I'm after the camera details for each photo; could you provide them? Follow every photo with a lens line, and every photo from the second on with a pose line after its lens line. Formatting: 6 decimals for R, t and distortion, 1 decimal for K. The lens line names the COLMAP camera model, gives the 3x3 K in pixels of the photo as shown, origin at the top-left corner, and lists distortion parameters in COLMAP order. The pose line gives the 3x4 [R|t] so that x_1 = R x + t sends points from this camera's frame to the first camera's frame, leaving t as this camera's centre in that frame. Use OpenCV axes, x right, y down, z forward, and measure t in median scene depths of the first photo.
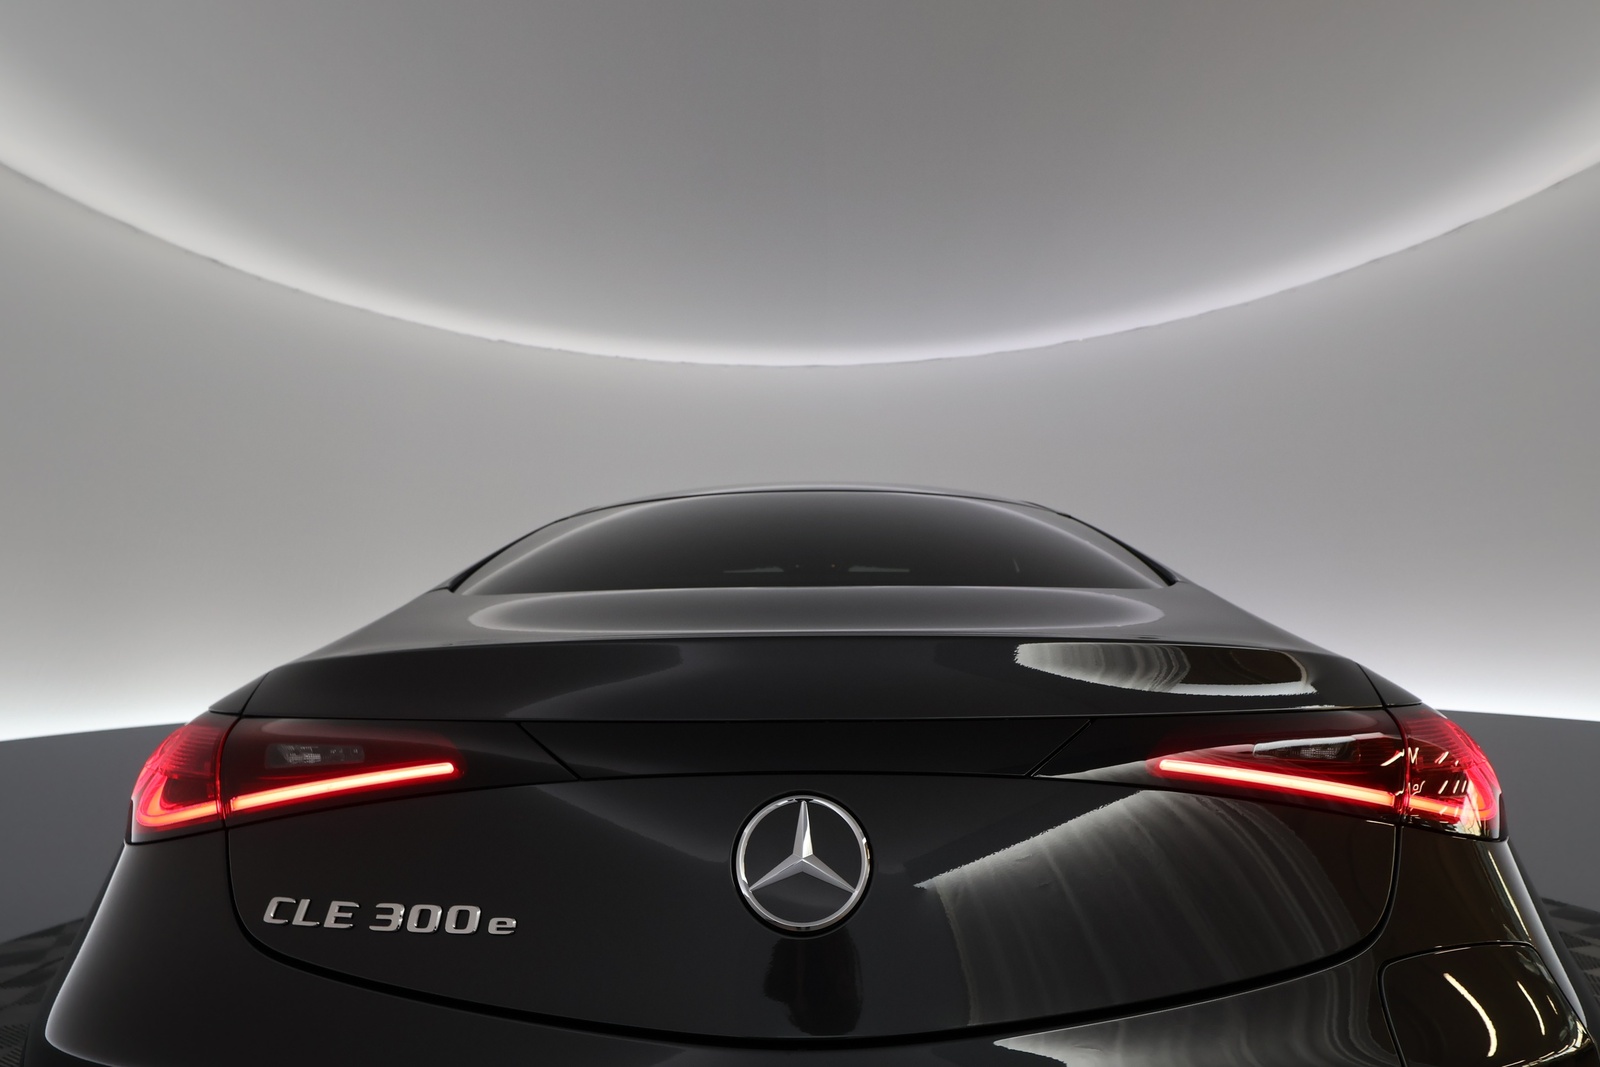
lens RADIAL K [[978.8, 0, 791.0], [0, 978.8, 534.1], [0, 0, 1]] dist [0.003452, -0.001770]
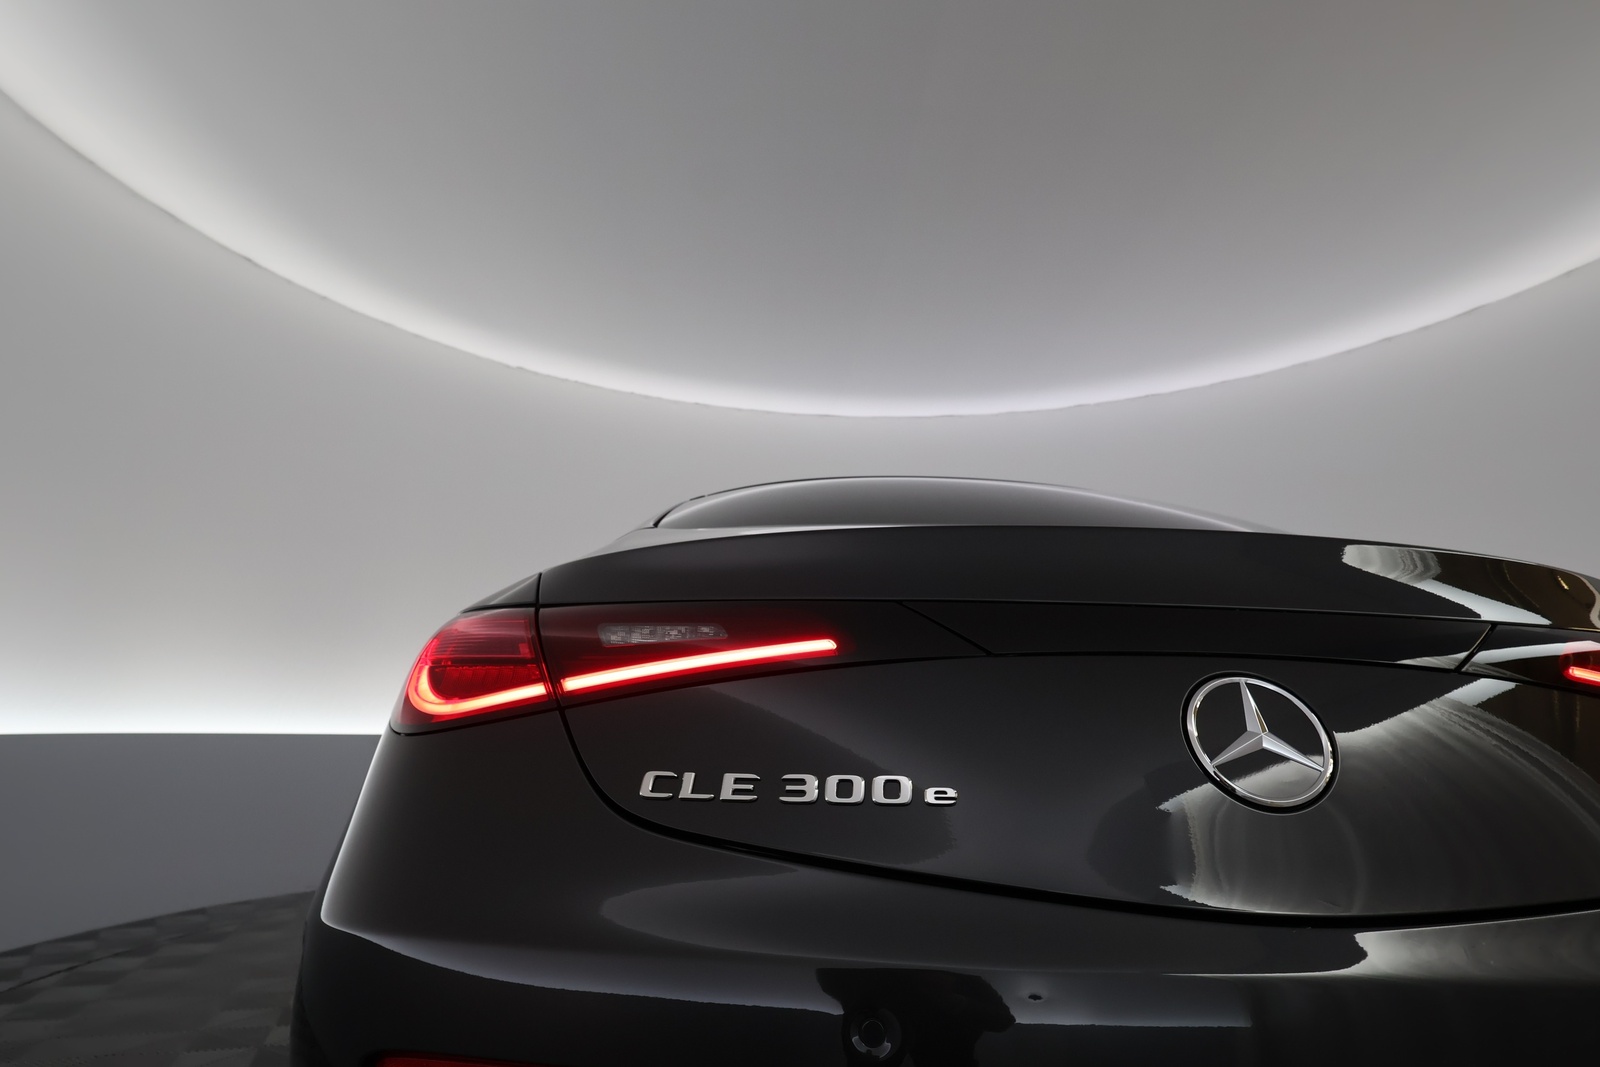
lens RADIAL K [[978.8, 0, 806.3], [0, 978.8, 538.7], [0, 0, 1]] dist [0.003452, -0.001770]
pose [[0.996947, 0.053407, 0.056960, -0.401427], [-0.049609, 0.996578, -0.066121, 0.188063], [-0.060296, 0.063093, 0.996185, 0.066046]]
